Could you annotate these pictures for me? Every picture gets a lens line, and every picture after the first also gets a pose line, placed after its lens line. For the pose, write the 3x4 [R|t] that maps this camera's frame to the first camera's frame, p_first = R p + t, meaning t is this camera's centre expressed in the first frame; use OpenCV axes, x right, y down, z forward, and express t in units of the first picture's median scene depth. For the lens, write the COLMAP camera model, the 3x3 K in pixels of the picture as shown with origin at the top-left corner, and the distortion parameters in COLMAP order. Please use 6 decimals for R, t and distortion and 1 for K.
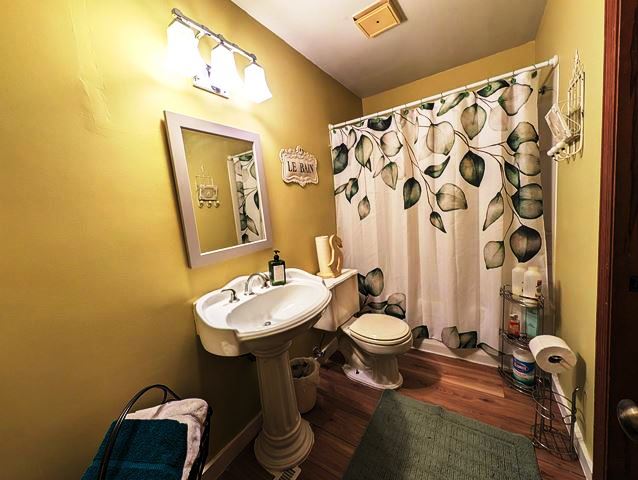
lens RADIAL K [[246.7, 0, 317.9], [0, 246.7, 238.1], [0, 0, 1]] dist [0.001621, -0.000649]
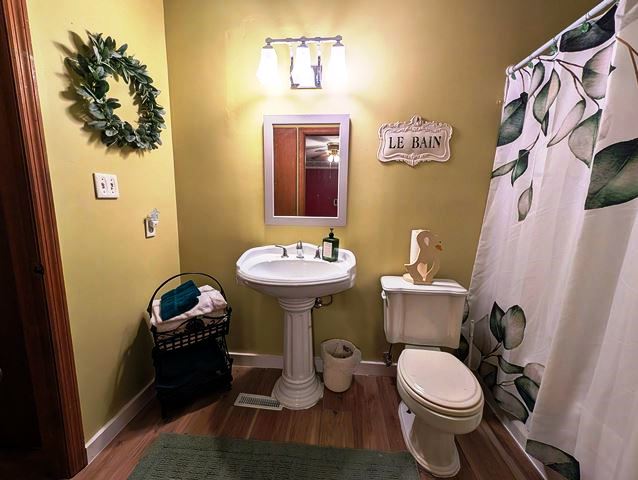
lens RADIAL K [[246.7, 0, 316.7], [0, 246.7, 238.6], [0, 0, 1]] dist [0.001621, -0.000649]
pose [[0.476650, 0.229760, -0.848537, 0.525671], [-0.173269, 0.970861, 0.165552, -0.052194], [0.861848, 0.068115, 0.502571, 0.315899]]
